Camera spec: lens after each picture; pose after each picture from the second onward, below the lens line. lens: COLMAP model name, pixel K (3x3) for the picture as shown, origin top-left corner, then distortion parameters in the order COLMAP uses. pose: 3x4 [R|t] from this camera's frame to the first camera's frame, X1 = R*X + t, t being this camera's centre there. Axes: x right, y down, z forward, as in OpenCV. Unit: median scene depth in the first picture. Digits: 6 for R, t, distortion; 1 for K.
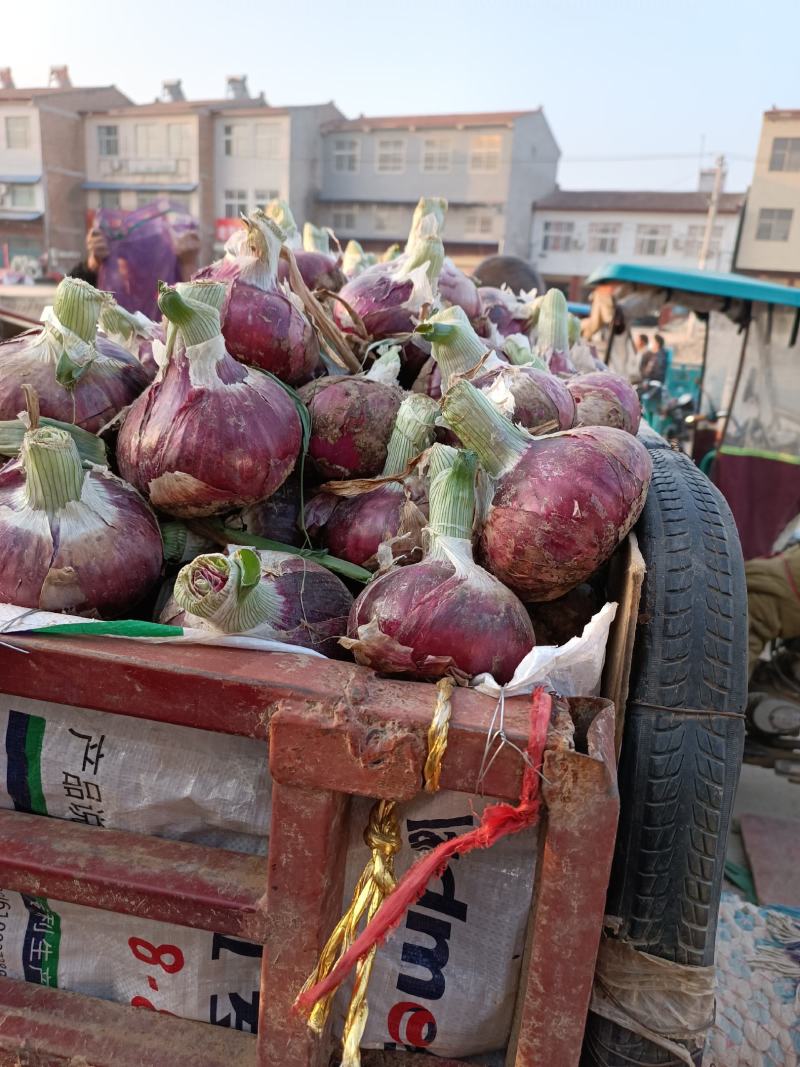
lens RADIAL K [[767.9, 0, 400.0], [0, 767.9, 533.5], [0, 0, 1]] dist [0.036737, -0.048398]
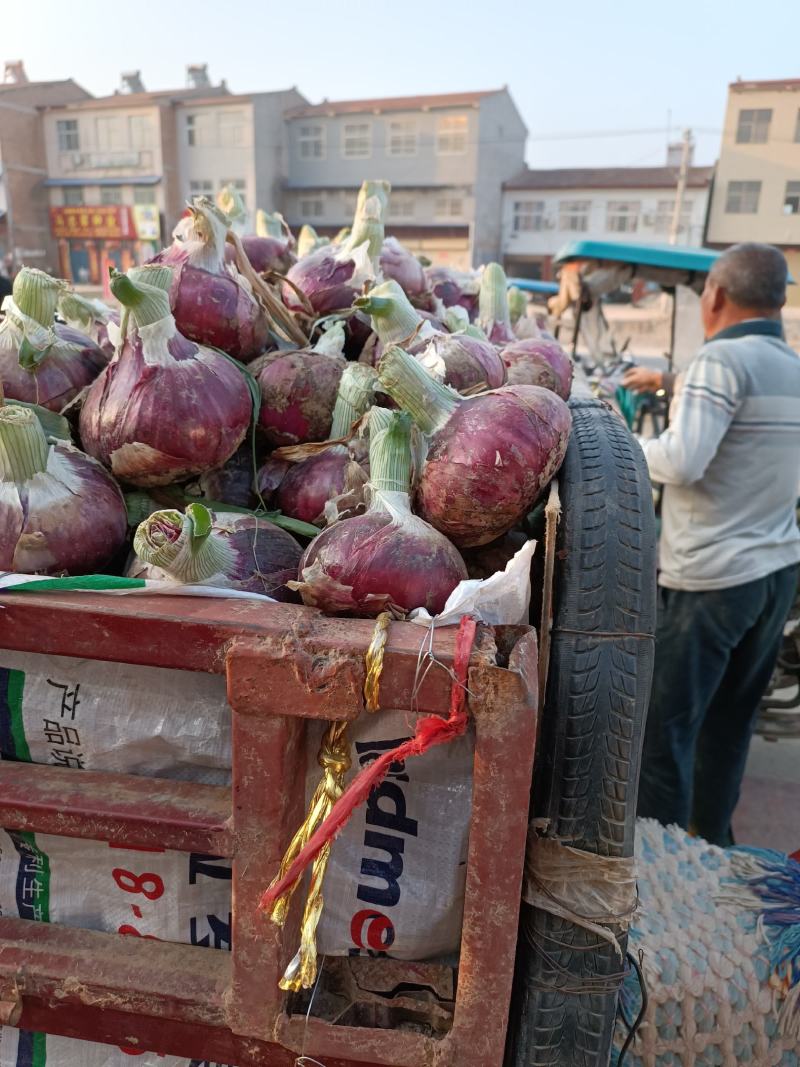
lens RADIAL K [[772.6, 0, 400.0], [0, 772.6, 533.5], [0, 0, 1]] dist [0.023521, -0.039780]
pose [[0.998776, -0.044684, 0.021204, 0.055750], [0.044350, 0.998889, 0.015960, 0.048641], [-0.021894, -0.015000, 0.999648, -0.102754]]
